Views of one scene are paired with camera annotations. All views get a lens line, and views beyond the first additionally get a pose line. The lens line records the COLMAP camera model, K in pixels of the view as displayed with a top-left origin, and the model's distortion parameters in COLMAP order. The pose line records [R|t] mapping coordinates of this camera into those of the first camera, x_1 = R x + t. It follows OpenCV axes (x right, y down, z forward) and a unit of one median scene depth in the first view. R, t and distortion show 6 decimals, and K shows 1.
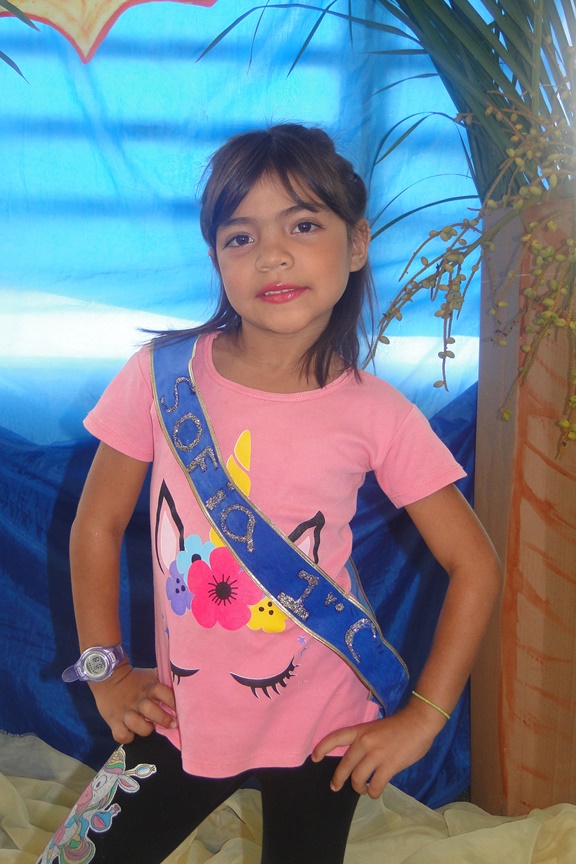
lens RADIAL K [[1244.0, 0, 290.0], [0, 1244.0, 431.8], [0, 0, 1]] dist [0.006842, 0.000000]
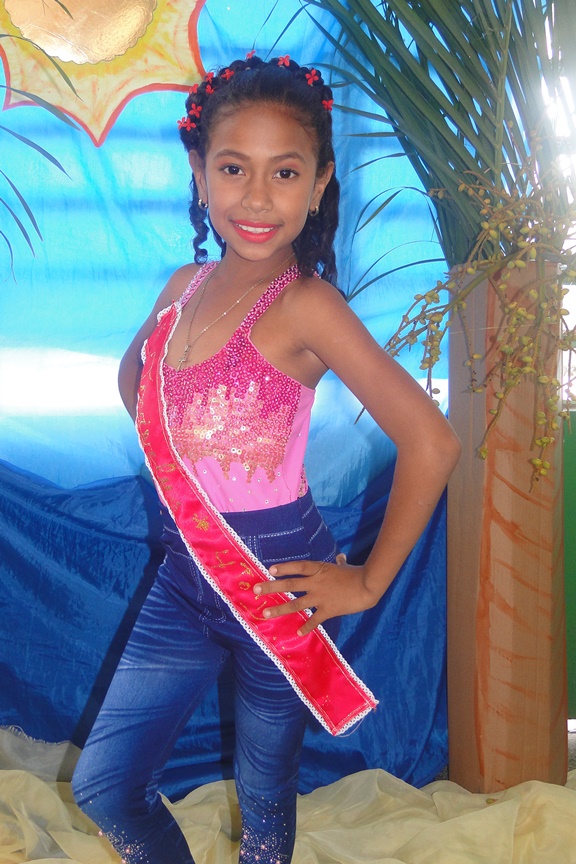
lens RADIAL K [[995.6, 0, 292.1], [0, 995.6, 432.3], [0, 0, 1]] dist [0.002335, 0.000000]
pose [[0.997302, -0.028789, 0.067526, -0.058538], [0.027846, 0.999502, 0.014854, -0.047582], [-0.067920, -0.012934, 0.997607, 0.088955]]
